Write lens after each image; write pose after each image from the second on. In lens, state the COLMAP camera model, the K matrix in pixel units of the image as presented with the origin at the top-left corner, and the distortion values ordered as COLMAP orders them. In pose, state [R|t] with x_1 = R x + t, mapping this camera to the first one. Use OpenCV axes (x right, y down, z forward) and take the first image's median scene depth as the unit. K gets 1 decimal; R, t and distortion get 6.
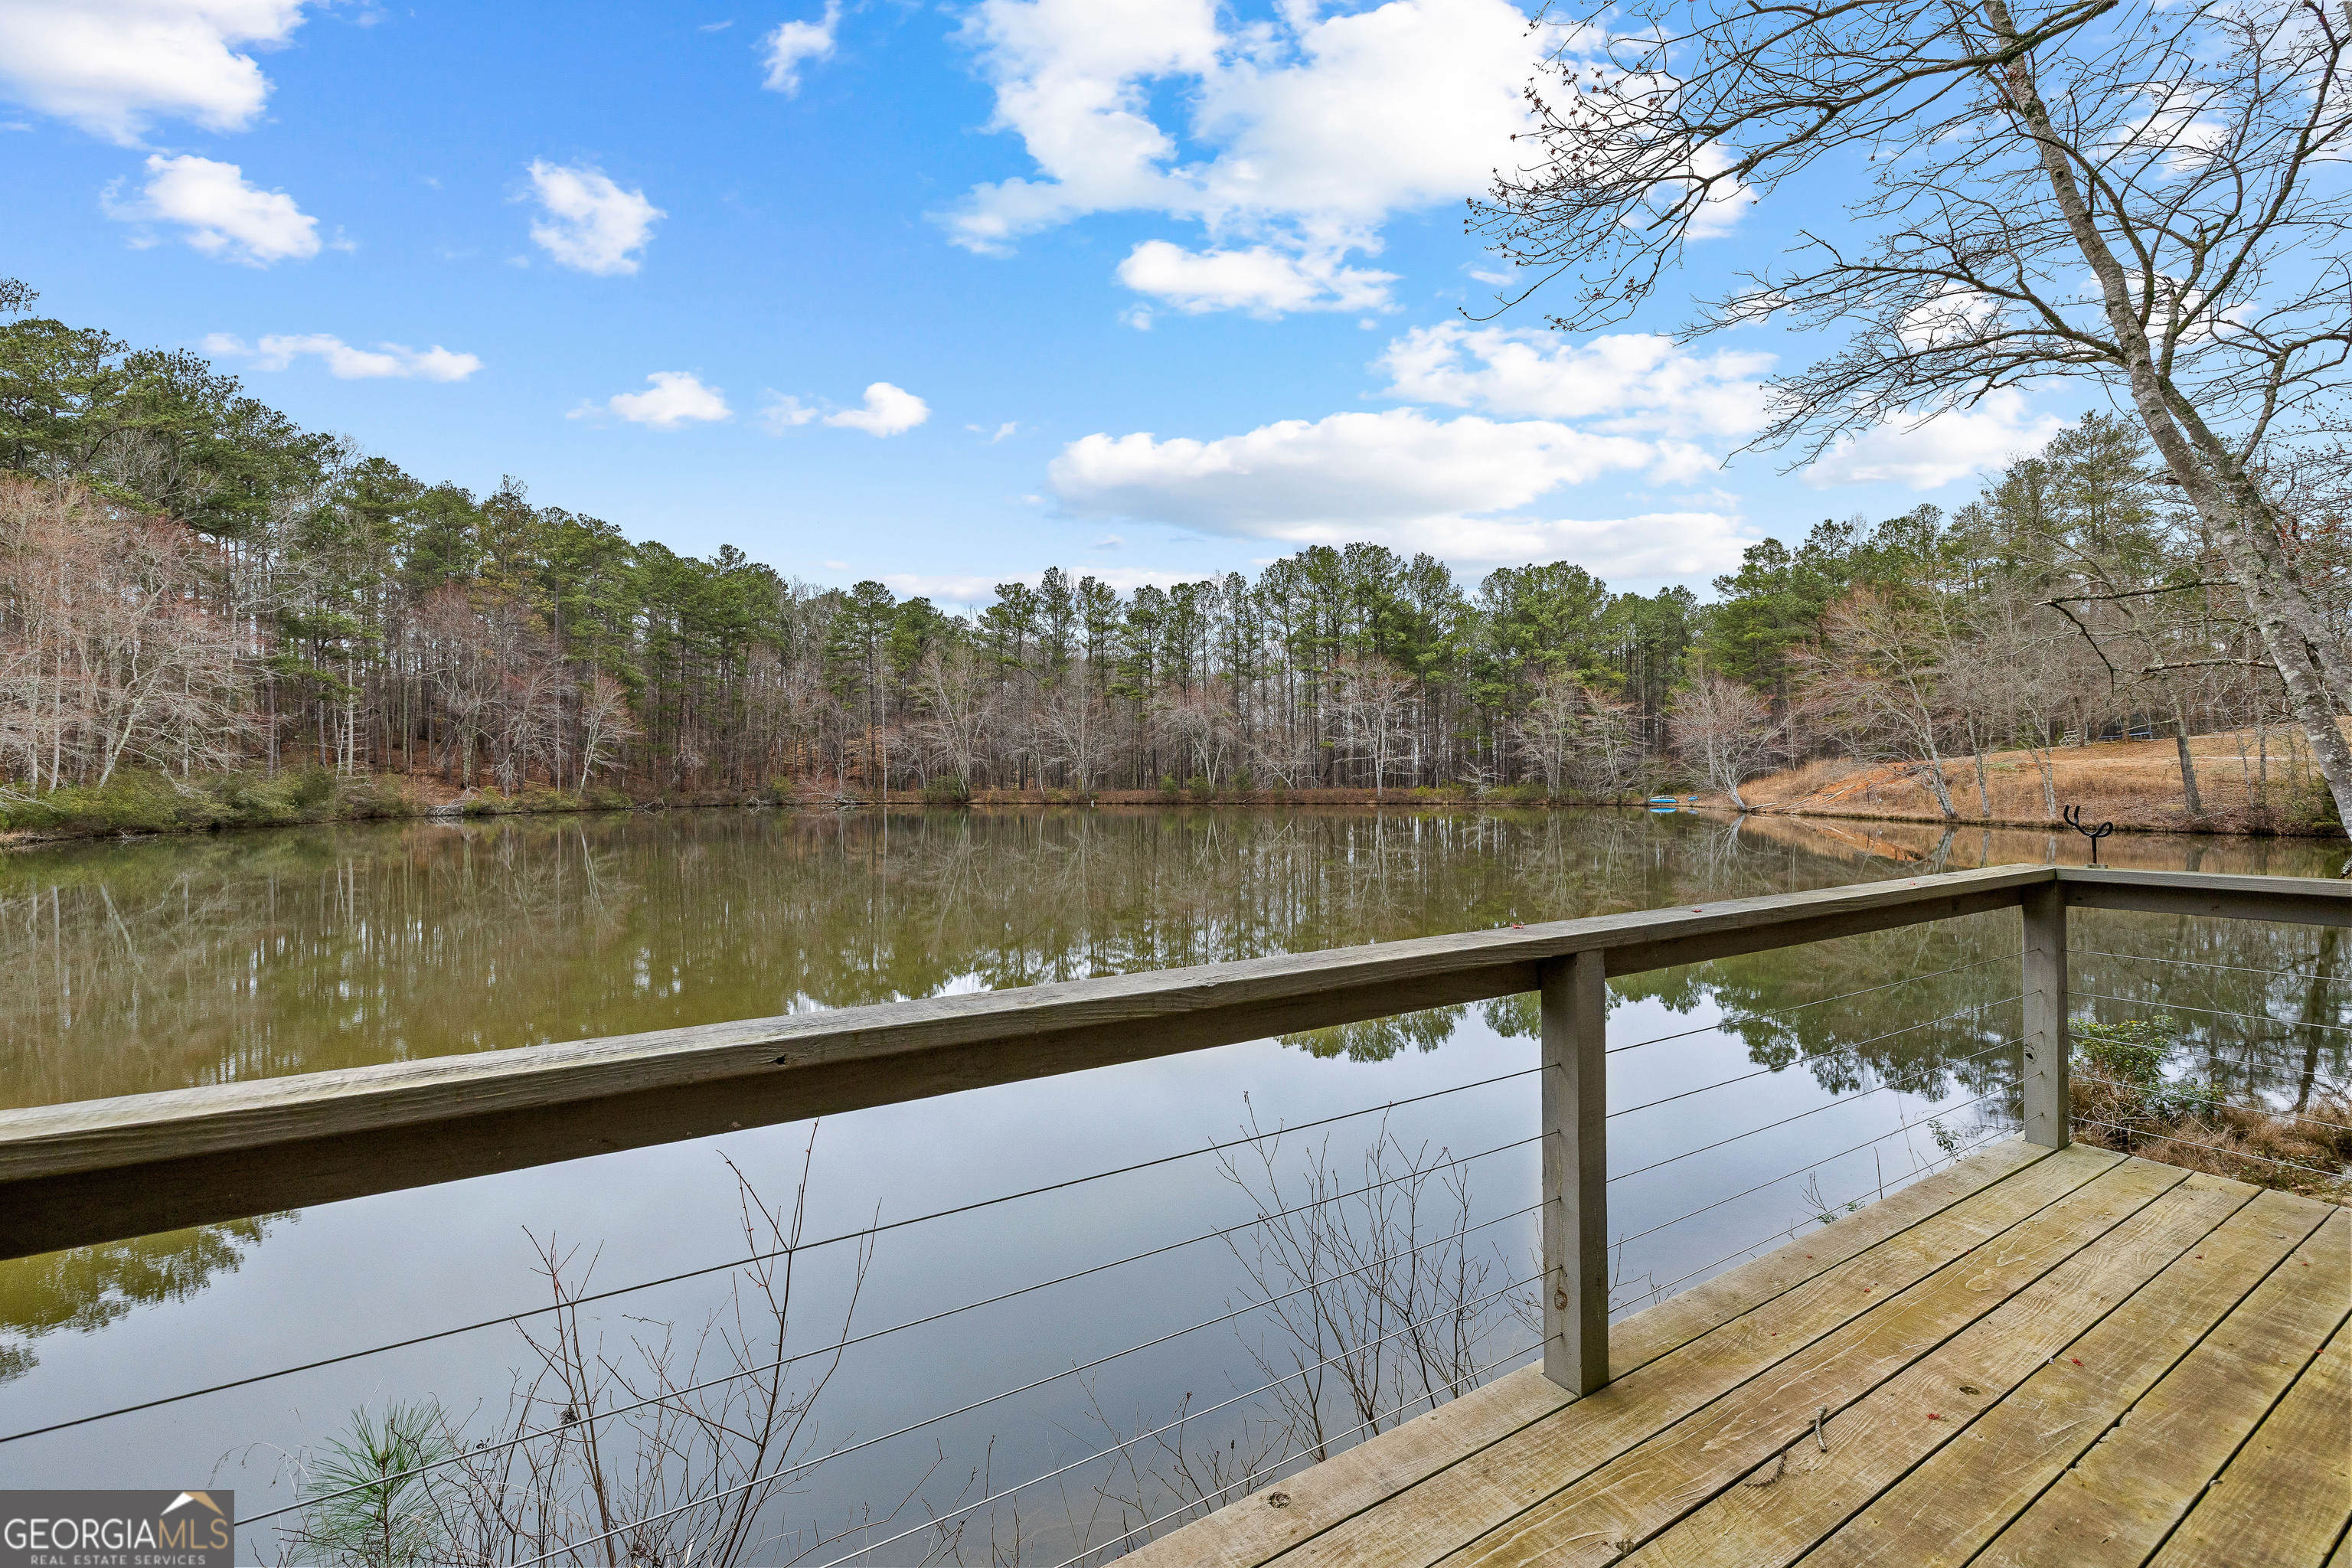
lens RADIAL K [[988.3, 0, 1178.2], [0, 988.3, 774.6], [0, 0, 1]] dist [0.003729, 0.000392]
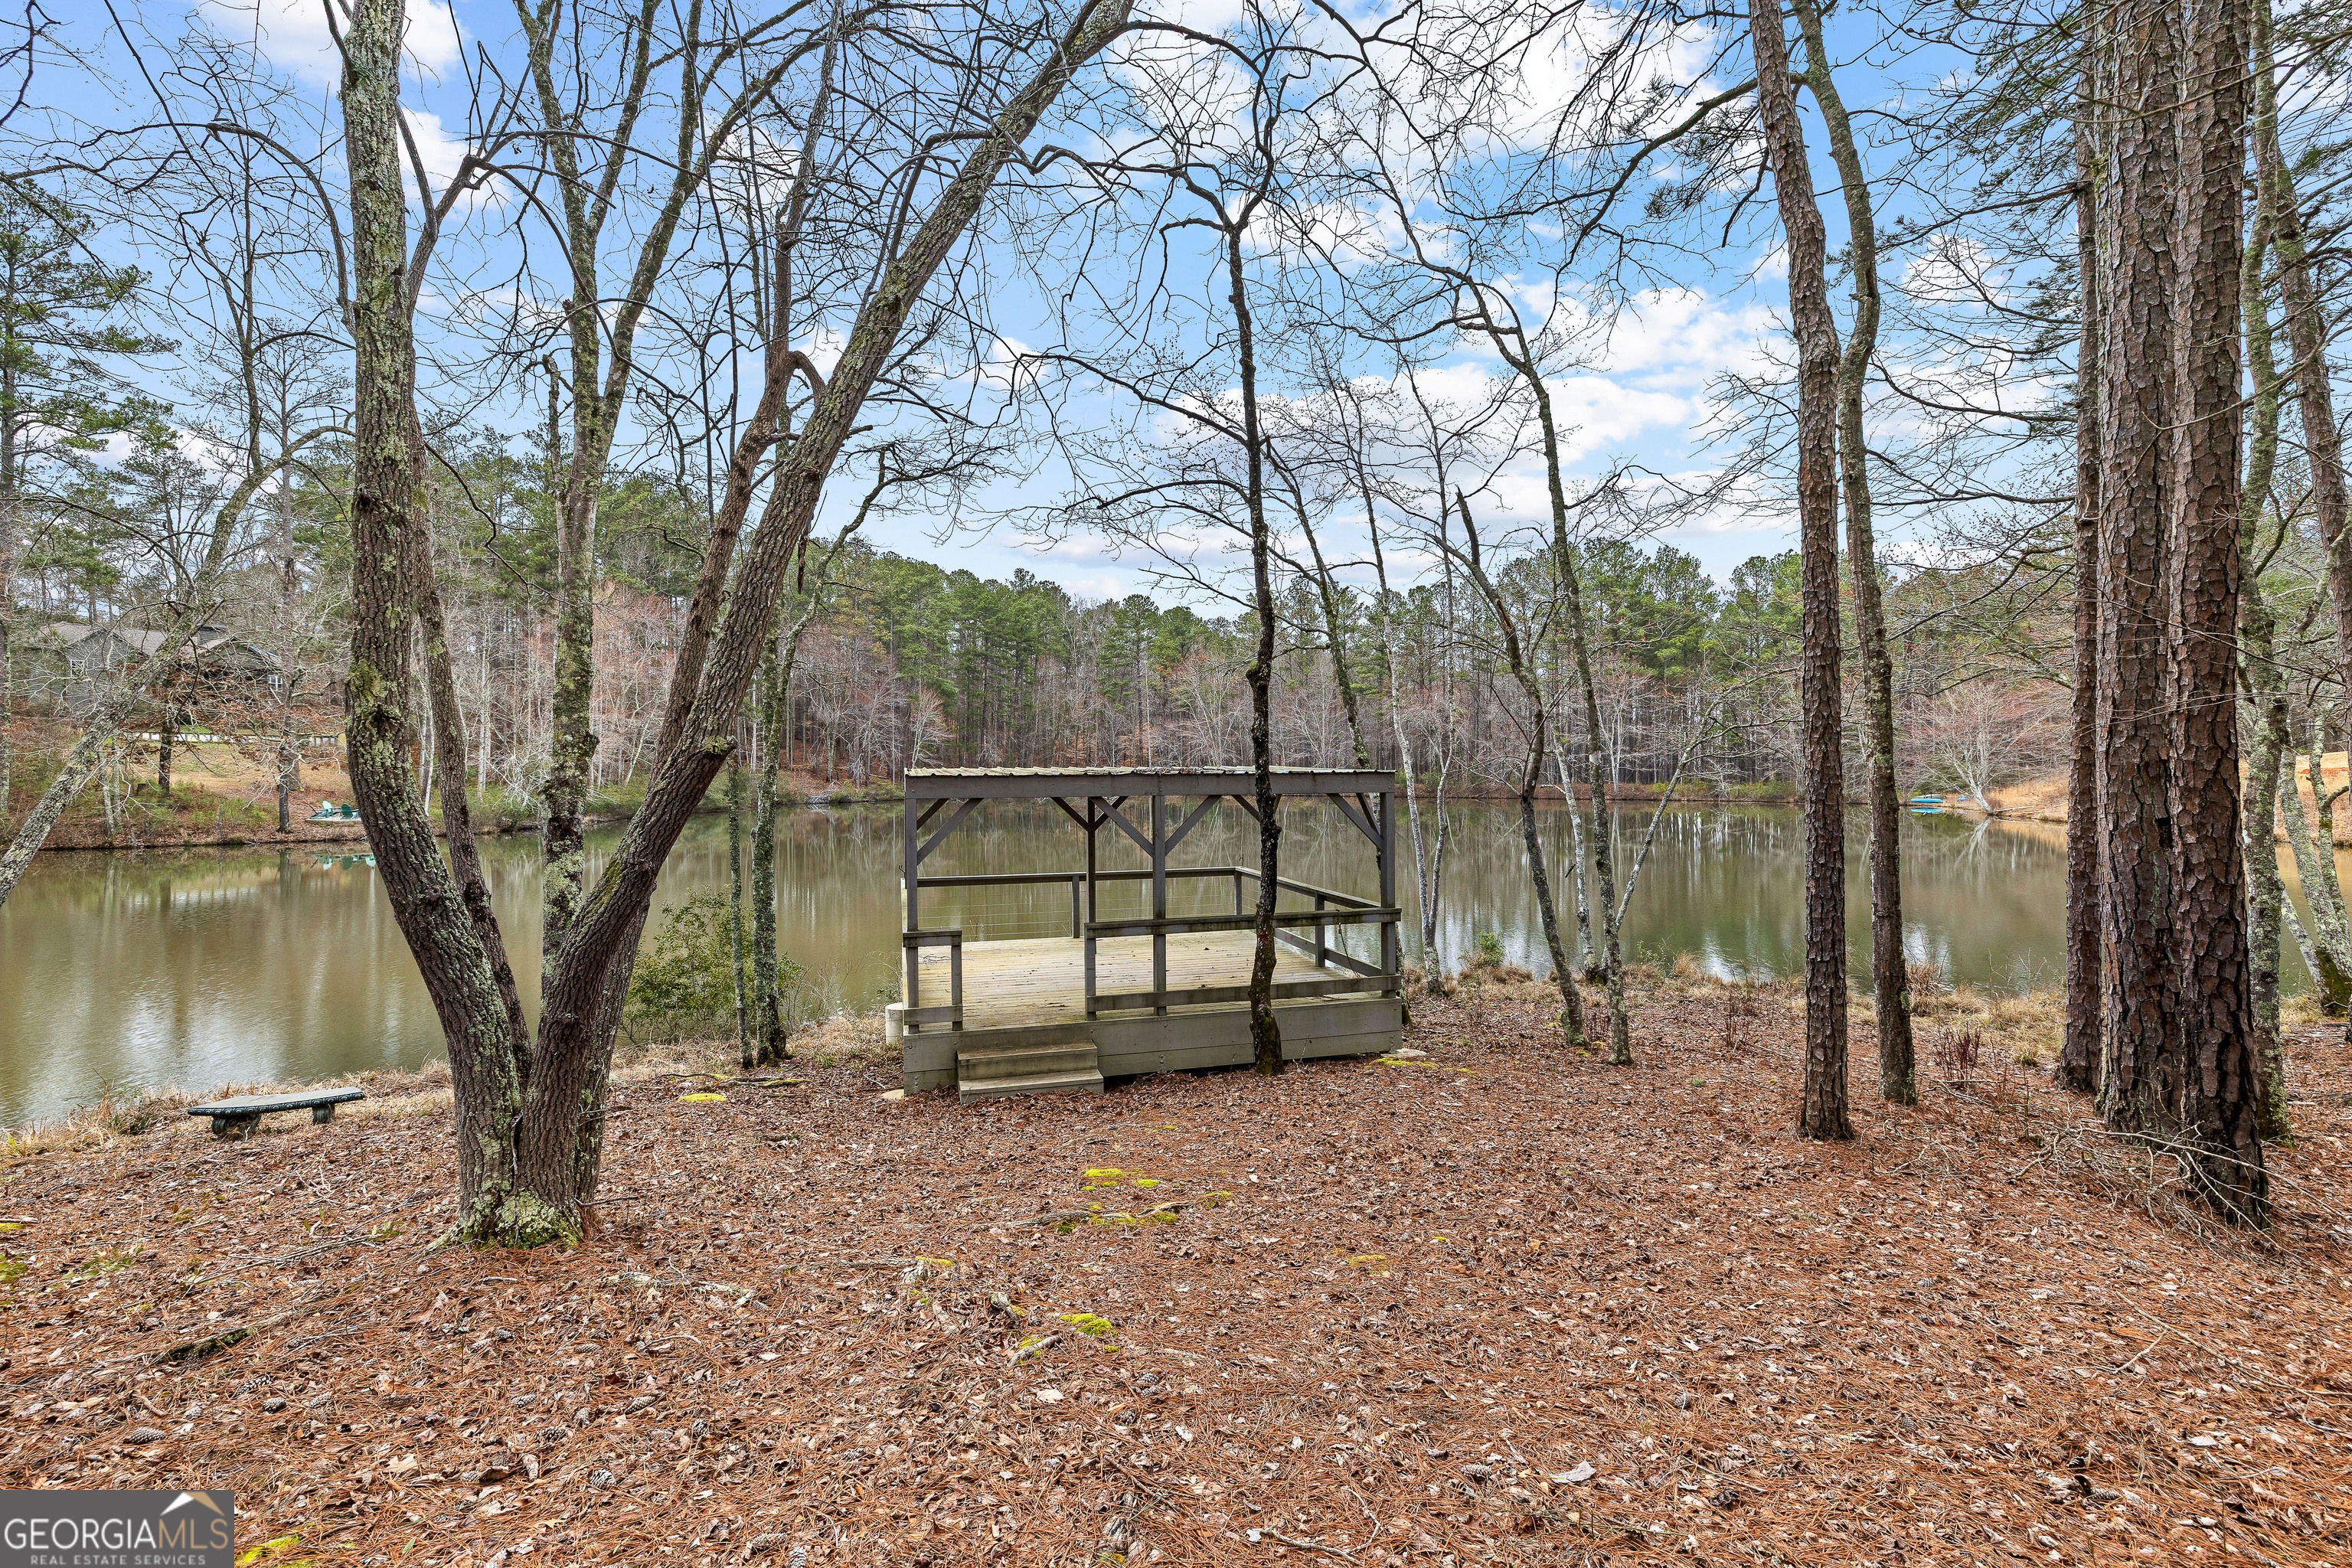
lens RADIAL K [[988.3, 0, 1178.2], [0, 988.3, 774.6], [0, 0, 1]] dist [0.003729, 0.000392]
pose [[0.962591, 0.002415, -0.270946, 0.054932], [0.001359, 0.999905, 0.013743, -0.011607], [0.270954, -0.013597, 0.962496, -0.100309]]
